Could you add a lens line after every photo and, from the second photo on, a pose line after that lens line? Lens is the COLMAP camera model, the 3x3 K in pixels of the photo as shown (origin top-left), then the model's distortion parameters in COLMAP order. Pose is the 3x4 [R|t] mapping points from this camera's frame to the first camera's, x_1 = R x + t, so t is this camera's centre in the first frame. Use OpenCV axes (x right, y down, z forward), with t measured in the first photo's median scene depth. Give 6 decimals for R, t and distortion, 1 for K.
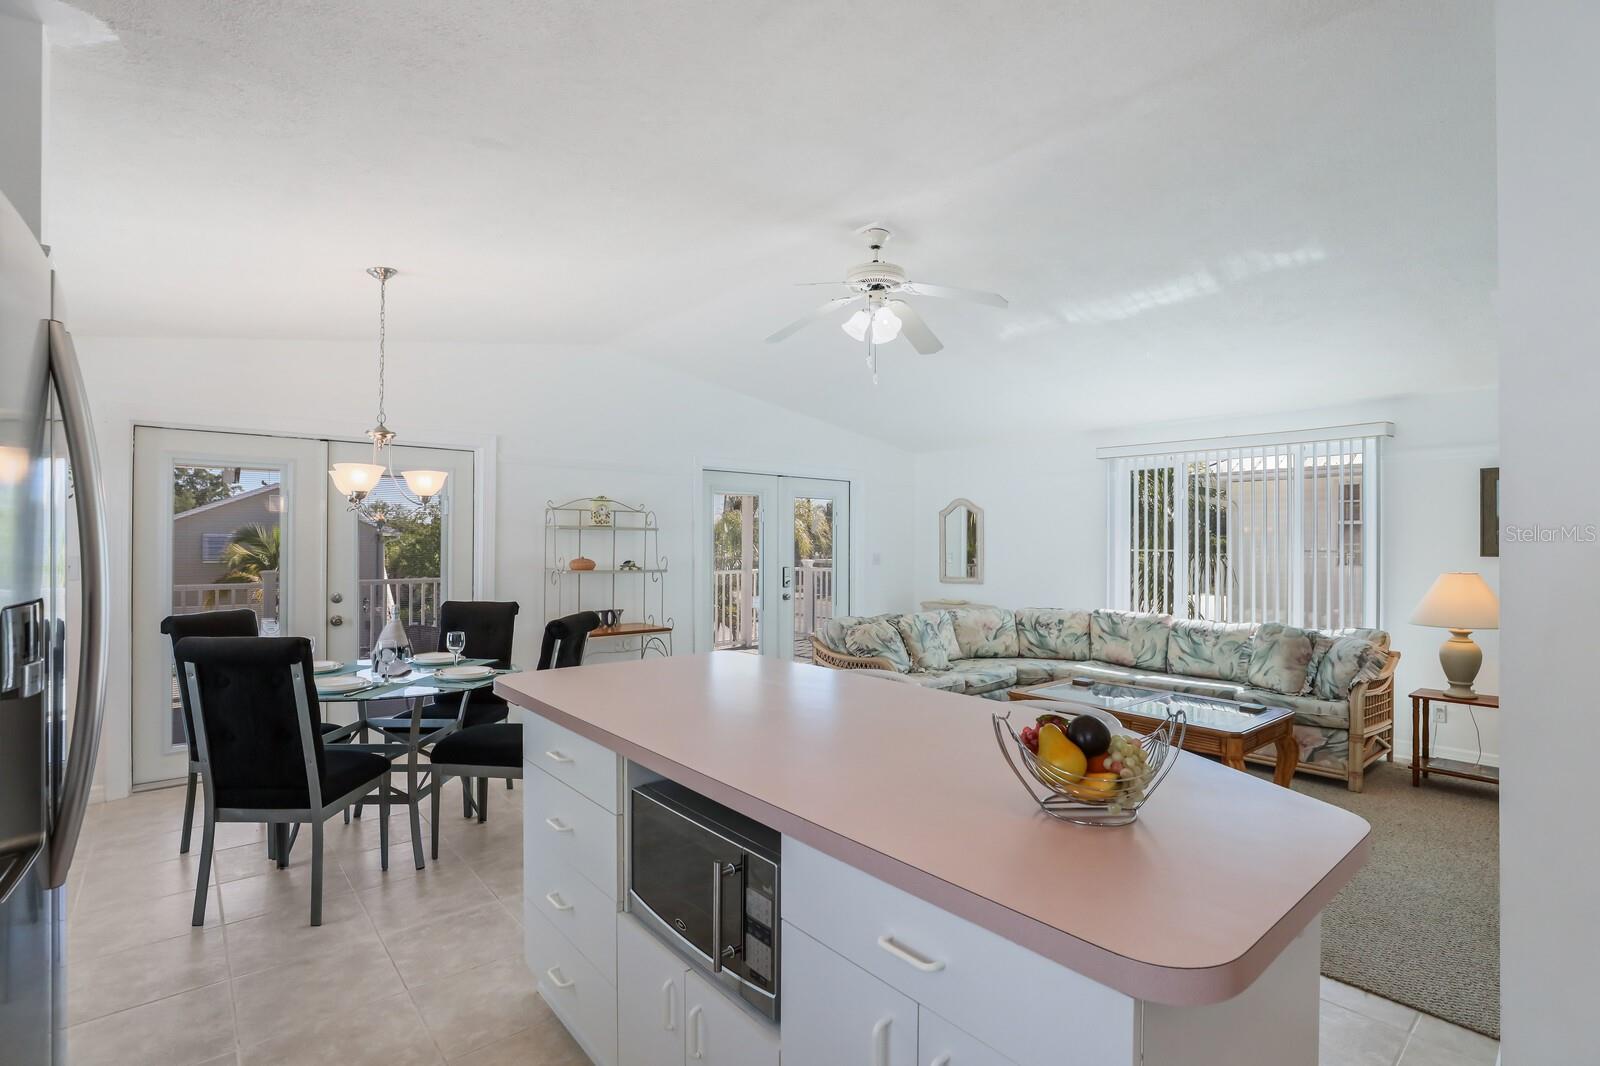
lens RADIAL K [[751.5, 0, 842.0], [0, 751.5, 542.0], [0, 0, 1]] dist [0.000538, 0.000467]
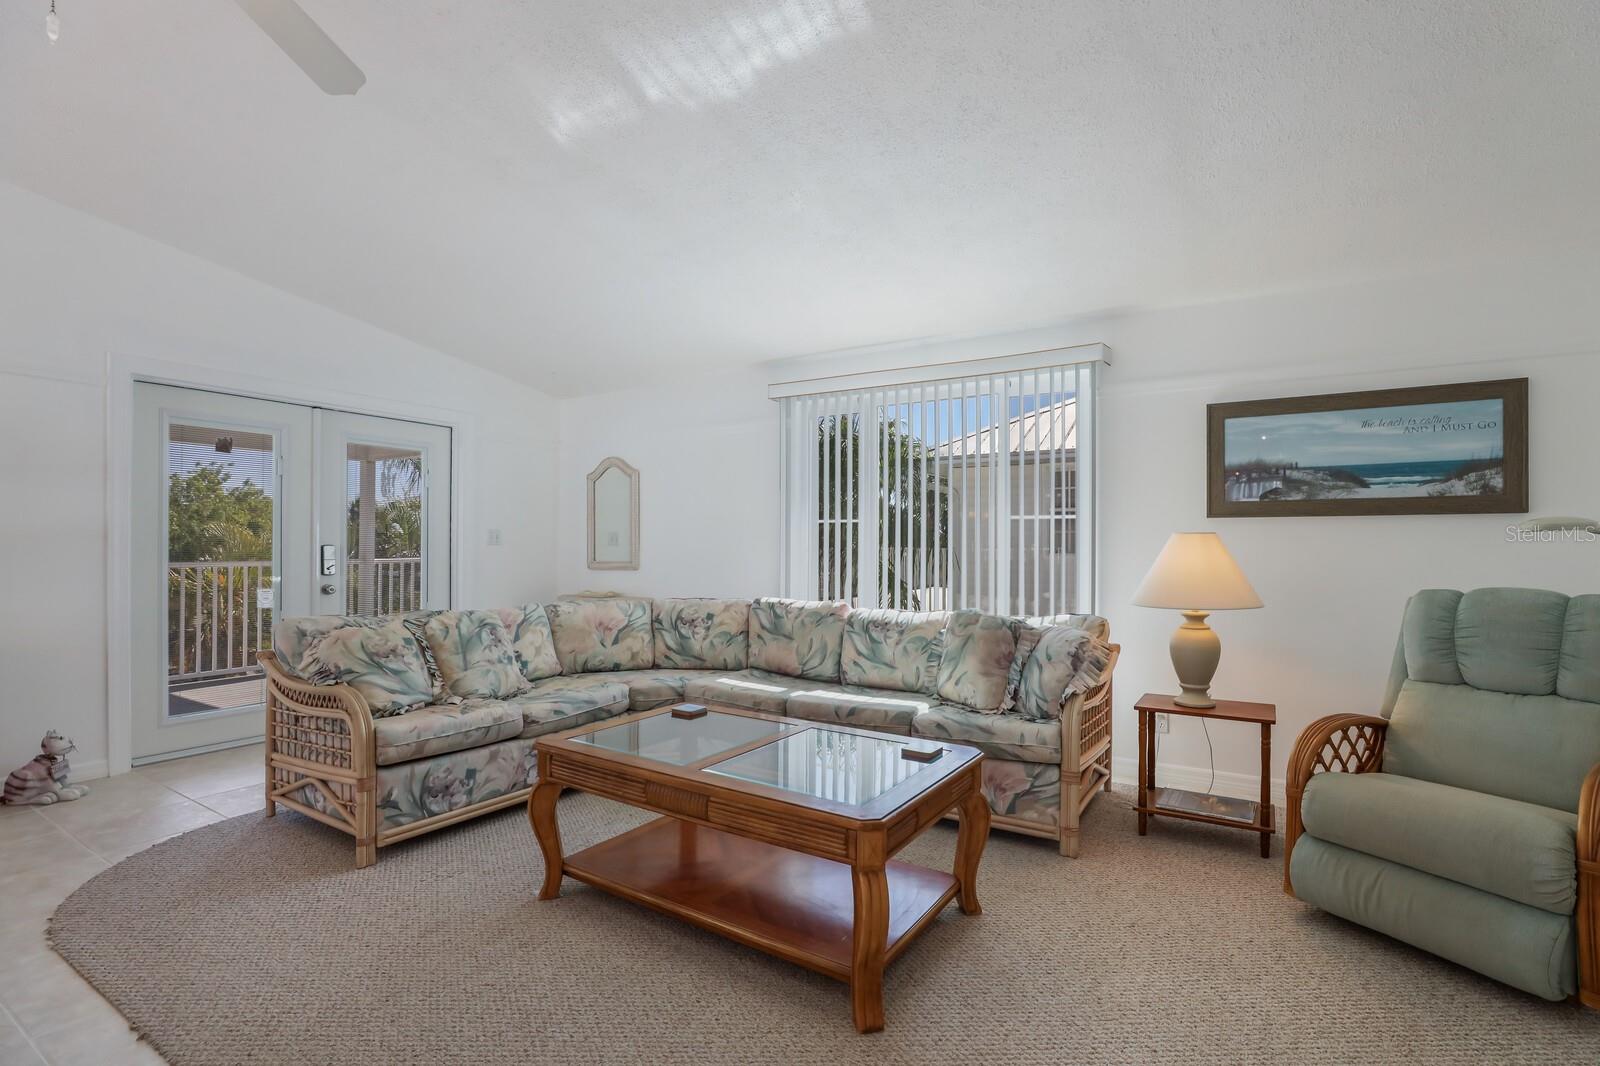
lens RADIAL K [[727.5, 0, 827.7], [0, 727.5, 537.7], [0, 0, 1]] dist [-0.003015, -0.000071]
pose [[0.959012, 0.006744, 0.283284, 0.236394], [-0.003885, 0.999936, -0.010650, 0.044523], [-0.283337, 0.009113, 0.958977, 0.354974]]
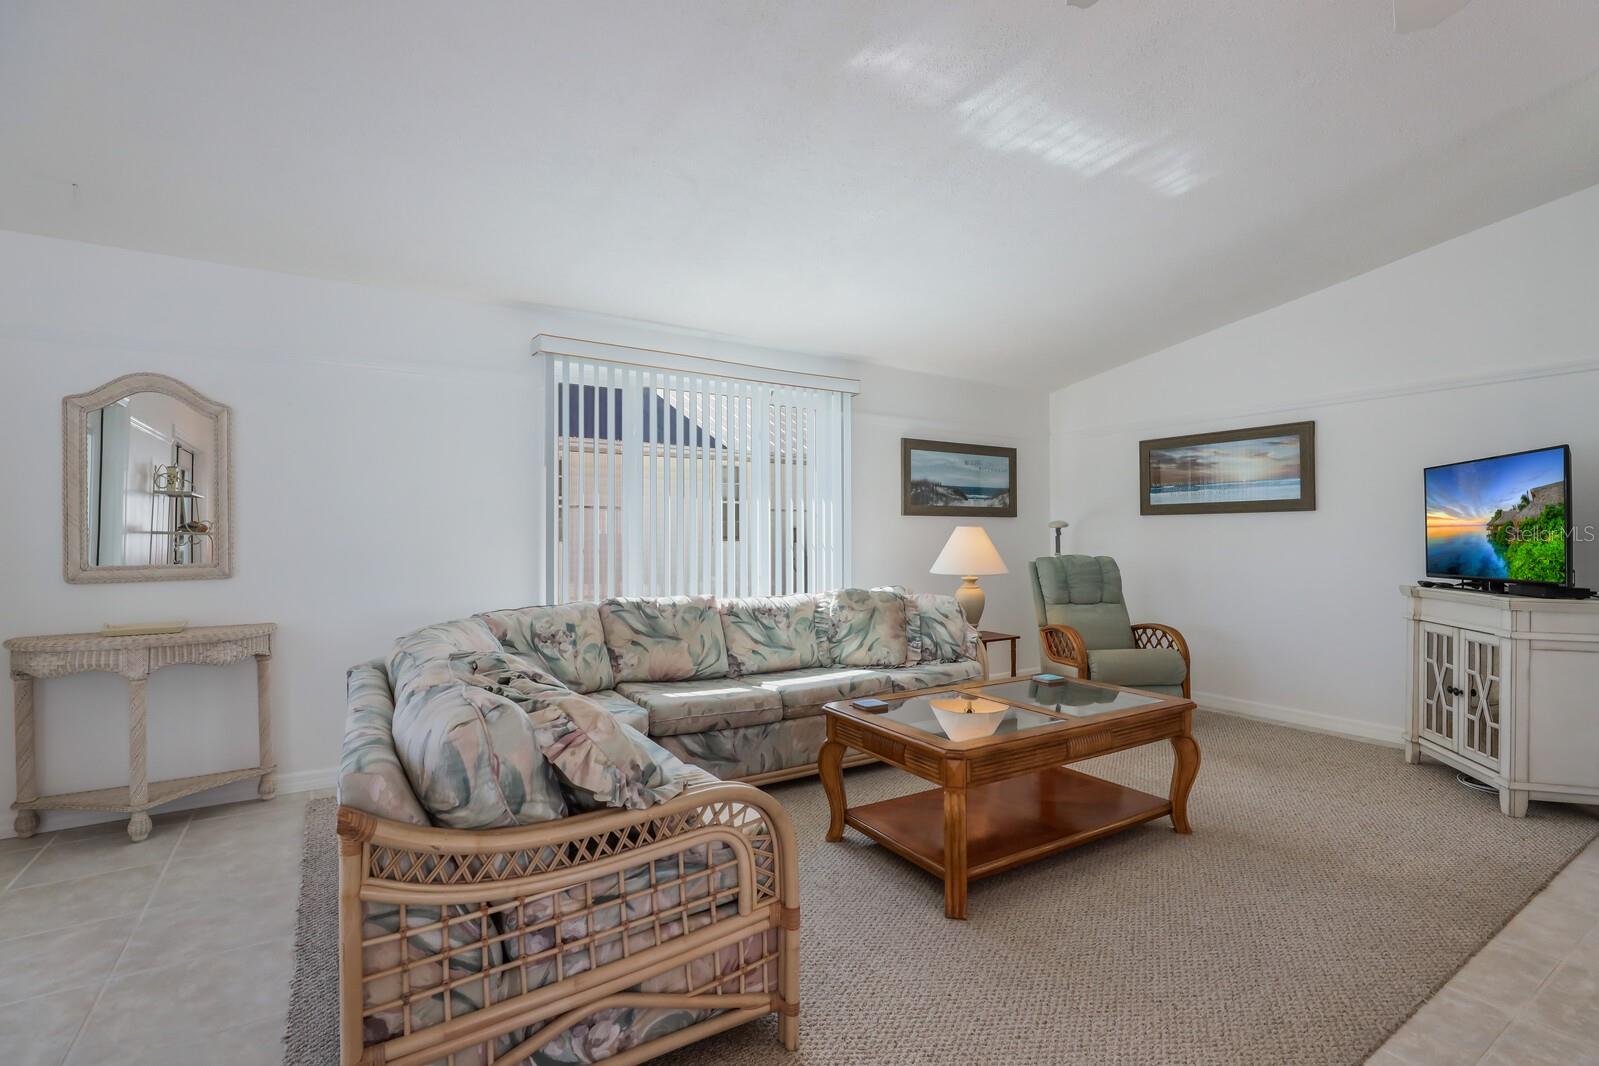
lens RADIAL K [[746.6, 0, 795.3], [0, 746.6, 529.7], [0, 0, 1]] dist [-0.036254, -0.000327]
pose [[0.171170, 0.006317, 0.985221, -0.256590], [-0.001549, 0.999980, -0.006142, 0.043639], [-0.985240, -0.000475, 0.171177, 0.870619]]
